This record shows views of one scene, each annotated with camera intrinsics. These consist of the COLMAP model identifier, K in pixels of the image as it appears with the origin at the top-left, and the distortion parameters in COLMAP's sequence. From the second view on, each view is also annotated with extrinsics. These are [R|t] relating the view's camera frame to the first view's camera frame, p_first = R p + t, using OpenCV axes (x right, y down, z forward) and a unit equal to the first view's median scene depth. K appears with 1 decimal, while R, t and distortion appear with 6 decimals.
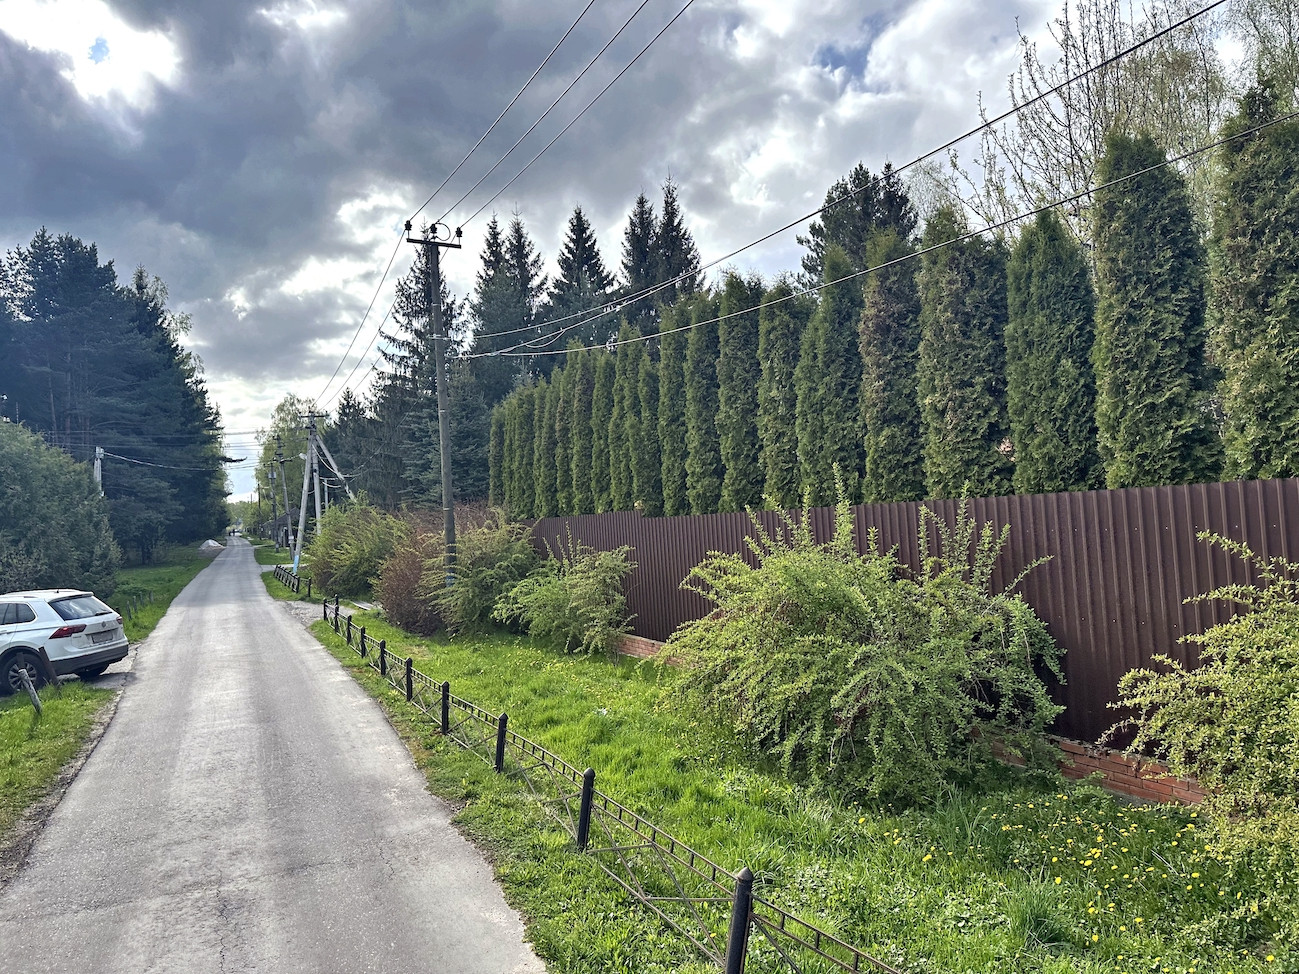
lens RADIAL K [[884.2, 0, 684.8], [0, 884.2, 484.0], [0, 0, 1]] dist [0.000895, -0.026042]
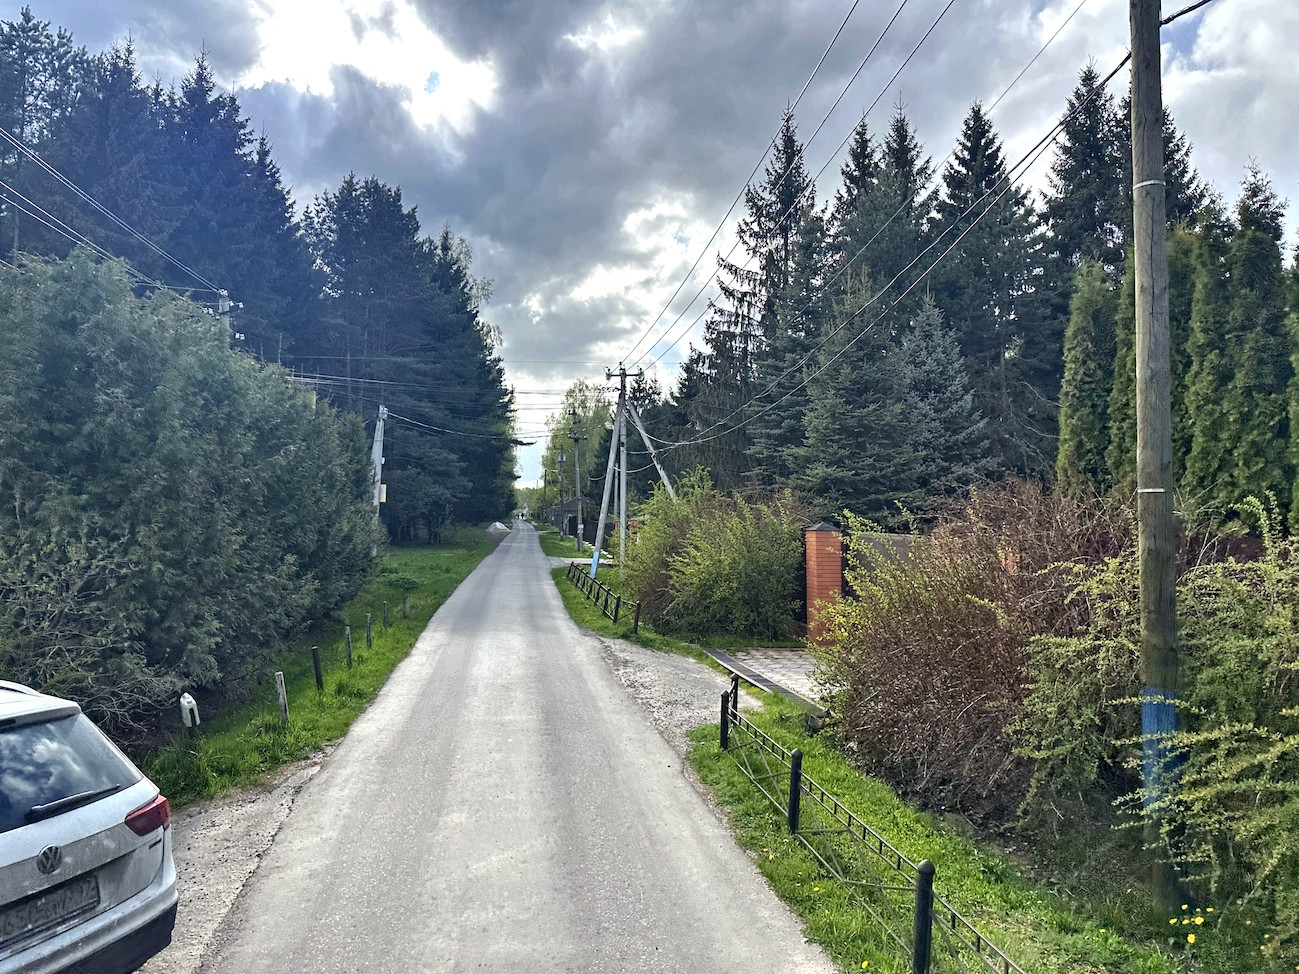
lens RADIAL K [[869.0, 0, 674.2], [0, 869.0, 482.5], [0, 0, 1]] dist [0.006339, -0.032393]
pose [[0.954507, 0.056337, -0.292817, -0.057486], [-0.058659, 0.998278, 0.000849, 0.005897], [0.292361, 0.016366, 0.956168, 0.109077]]
